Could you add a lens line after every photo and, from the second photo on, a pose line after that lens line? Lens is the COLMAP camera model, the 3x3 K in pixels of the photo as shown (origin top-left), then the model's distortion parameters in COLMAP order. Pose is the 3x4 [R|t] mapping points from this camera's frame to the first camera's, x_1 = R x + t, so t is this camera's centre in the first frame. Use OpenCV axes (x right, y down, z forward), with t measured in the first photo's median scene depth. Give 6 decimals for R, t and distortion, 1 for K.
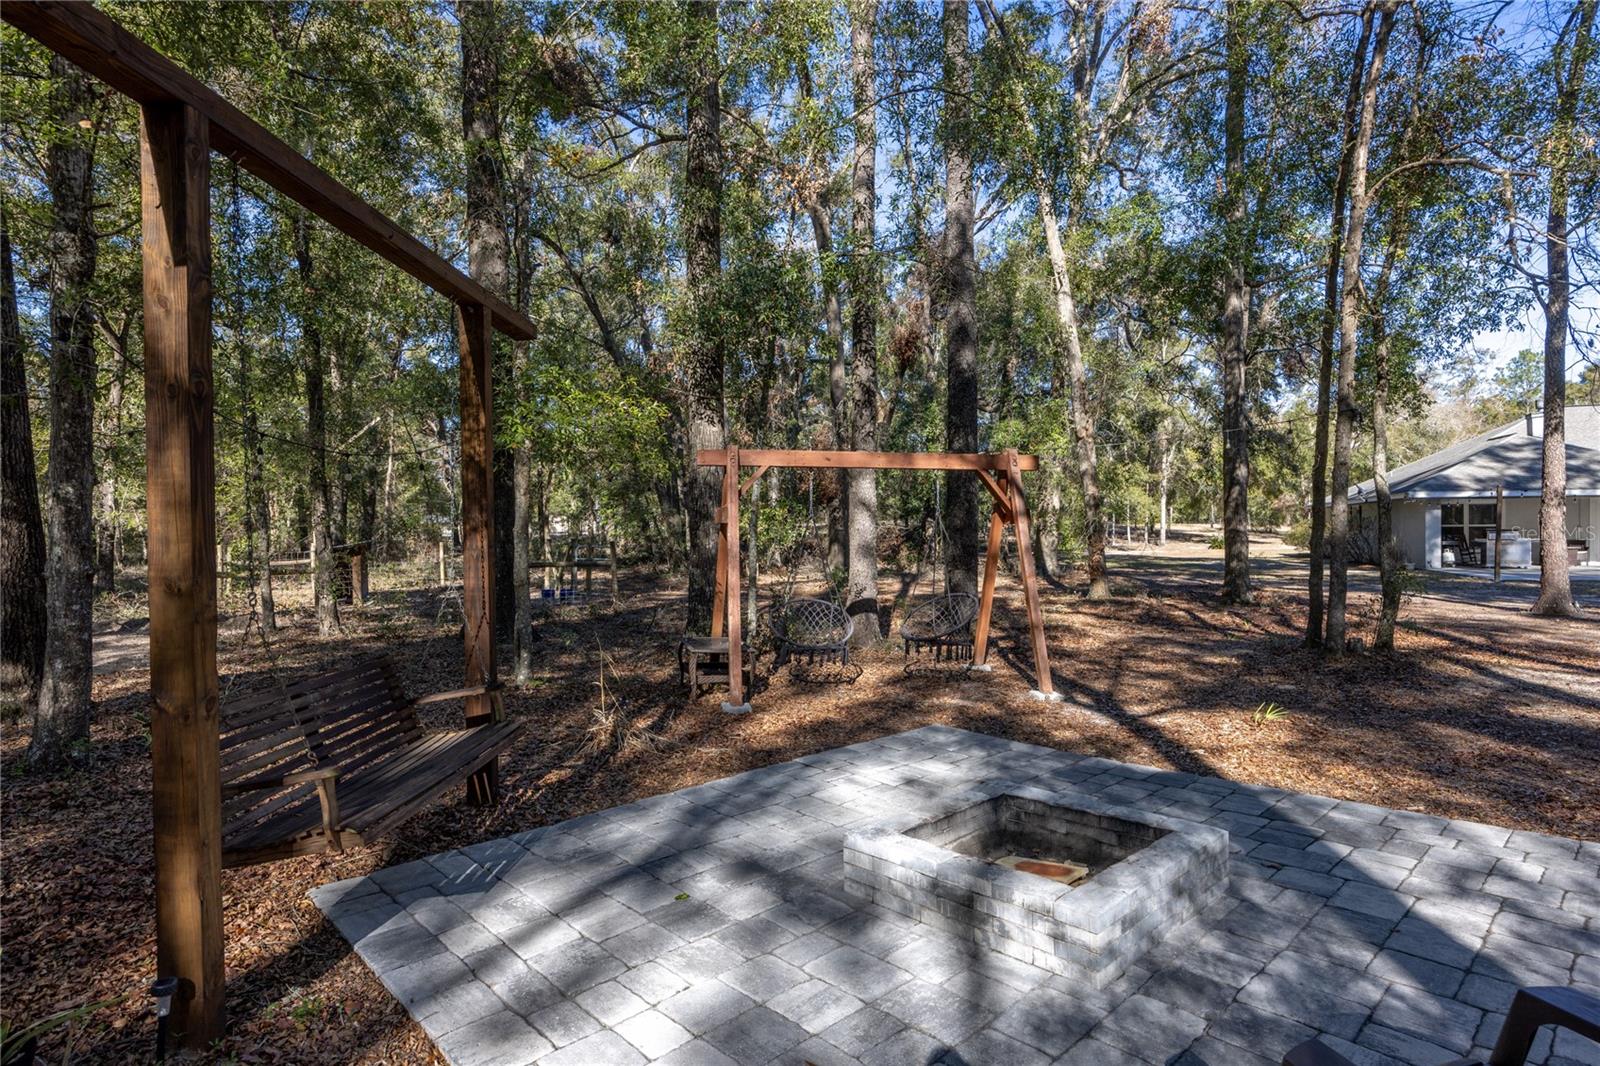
lens RADIAL K [[863.7, 0, 801.6], [0, 863.7, 530.2], [0, 0, 1]] dist [-0.000888, 0.001084]
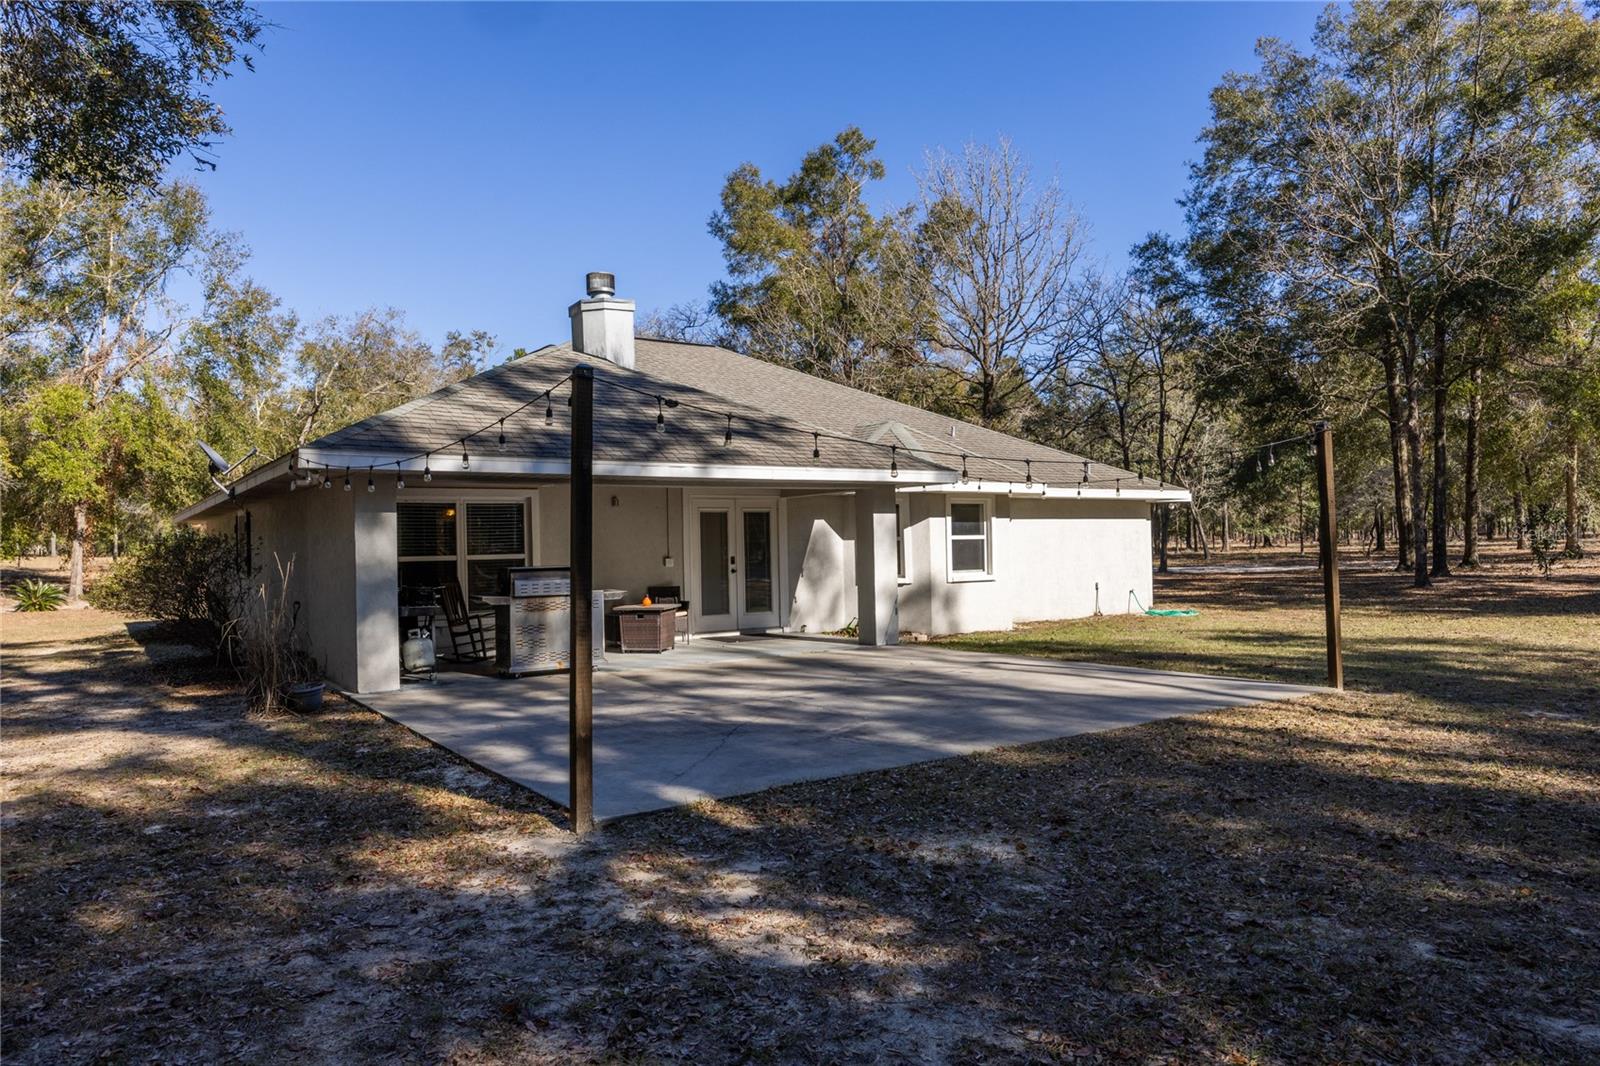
lens RADIAL K [[1057.0, 0, 800.4], [0, 1057.0, 526.7], [0, 0, 1]] dist [-0.005527, -0.001674]
pose [[0.570989, 0.010021, 0.820897, 1.283271], [0.018960, 0.999498, -0.025389, -0.014577], [-0.820739, 0.030061, 0.570512, 1.661249]]
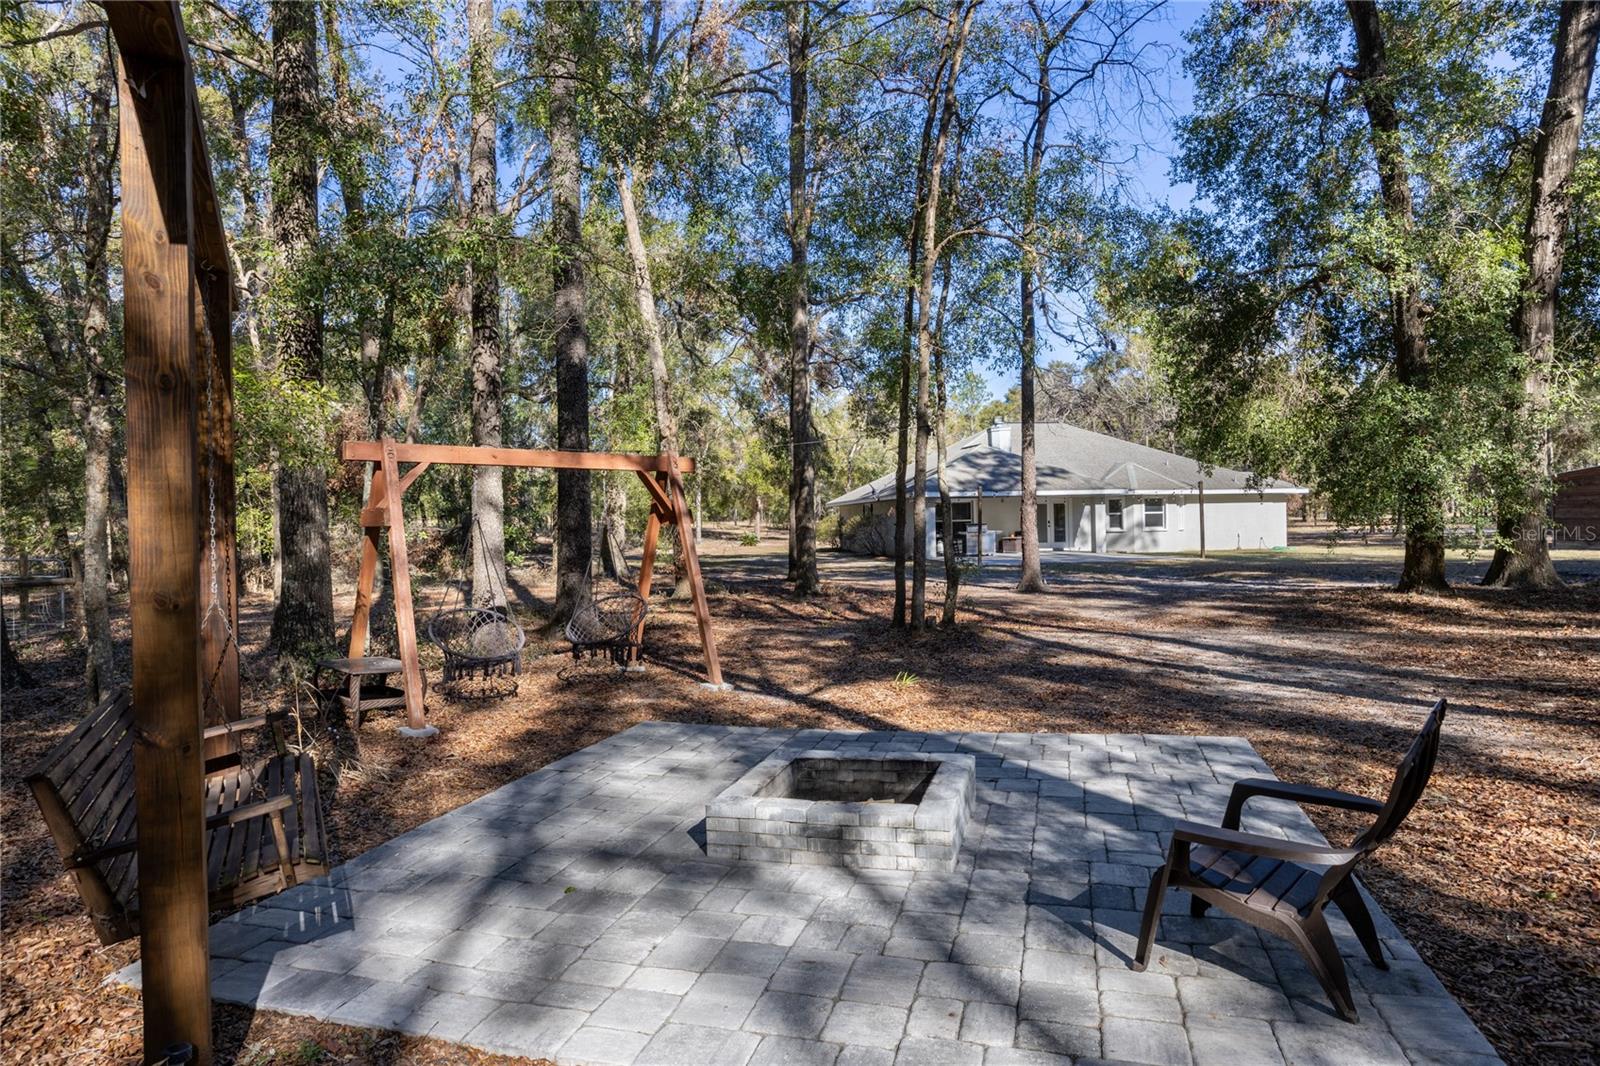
lens RADIAL K [[947.6, 0, 808.4], [0, 947.6, 521.7], [0, 0, 1]] dist [-0.015473, 0.004670]
pose [[0.860202, -0.009469, 0.509865, -0.158112], [0.014079, 0.999887, -0.005182, -0.001140], [-0.509759, 0.011636, 0.860239, -0.039924]]
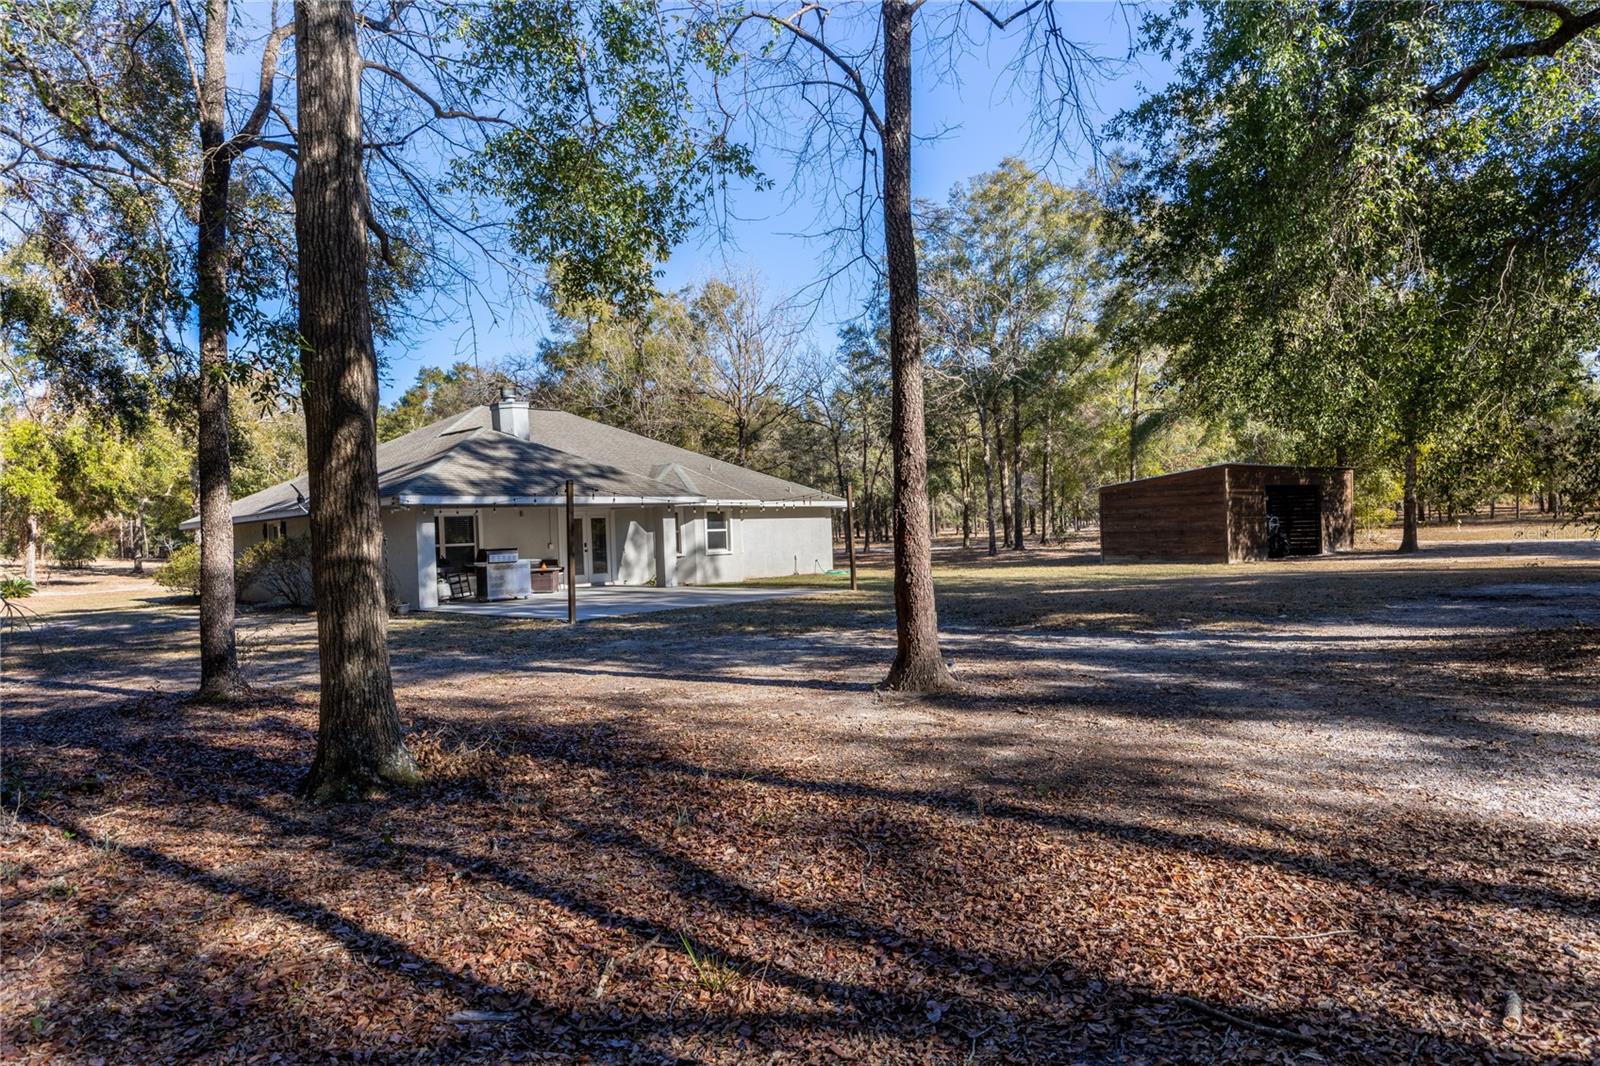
lens RADIAL K [[963.4, 0, 789.5], [0, 963.4, 539.2], [0, 0, 1]] dist [0.003722, 0.000273]
pose [[0.399826, -0.013792, 0.916487, 0.376561], [0.034934, 0.999390, -0.000200, -0.002670], [-0.915925, 0.032097, 0.400063, 1.109892]]
